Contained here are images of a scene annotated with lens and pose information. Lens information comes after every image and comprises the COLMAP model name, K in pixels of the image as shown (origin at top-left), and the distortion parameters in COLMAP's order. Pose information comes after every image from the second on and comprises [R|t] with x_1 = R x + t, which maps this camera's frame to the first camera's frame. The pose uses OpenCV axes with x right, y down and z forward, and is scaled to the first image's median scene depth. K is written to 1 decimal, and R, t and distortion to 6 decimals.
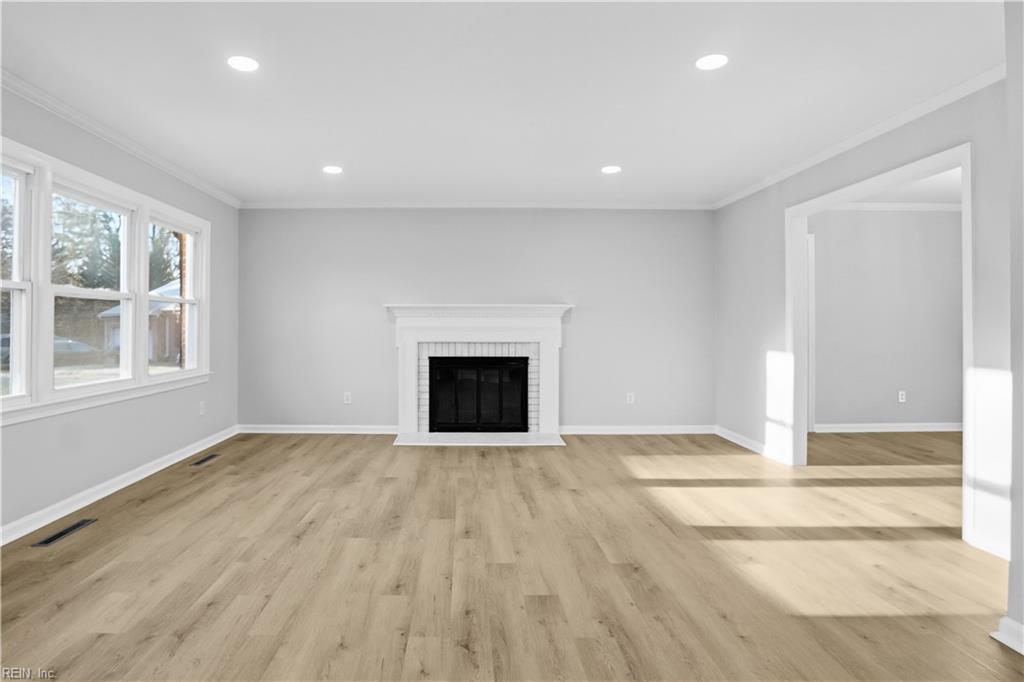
lens RADIAL K [[543.9, 0, 514.1], [0, 543.9, 332.3], [0, 0, 1]] dist [-0.044680, 0.015139]
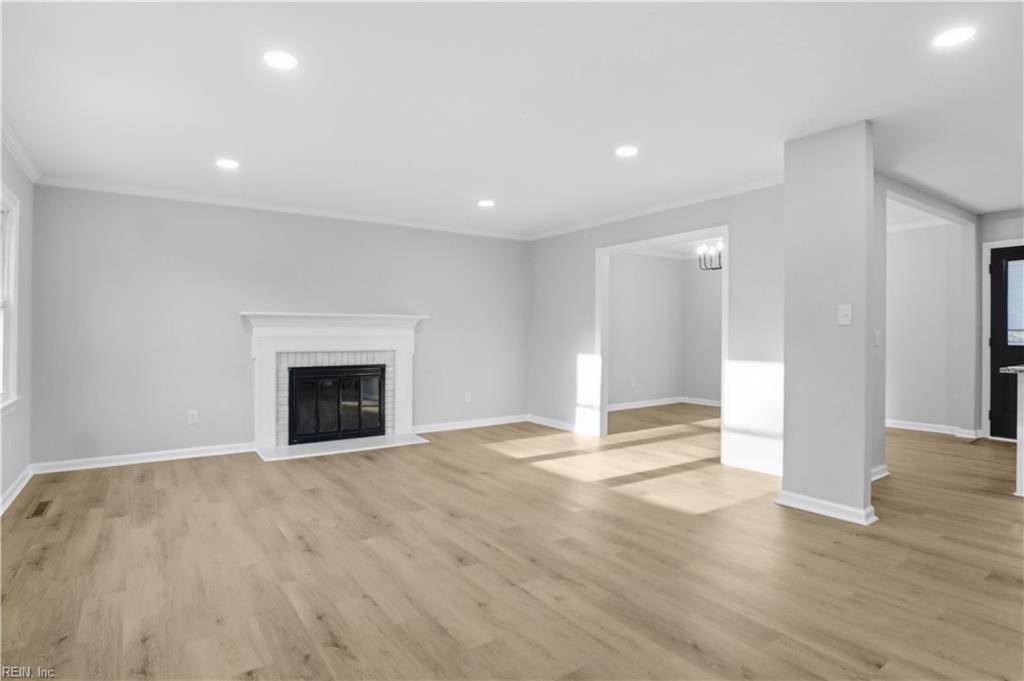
lens RADIAL K [[539.1, 0, 506.5], [0, 539.1, 347.7], [0, 0, 1]] dist [-0.031262, 0.001296]
pose [[0.824276, -0.013604, 0.566025, -0.432067], [0.005734, 0.999861, 0.015681, -0.003022], [-0.566160, -0.009680, 0.824239, -0.005511]]
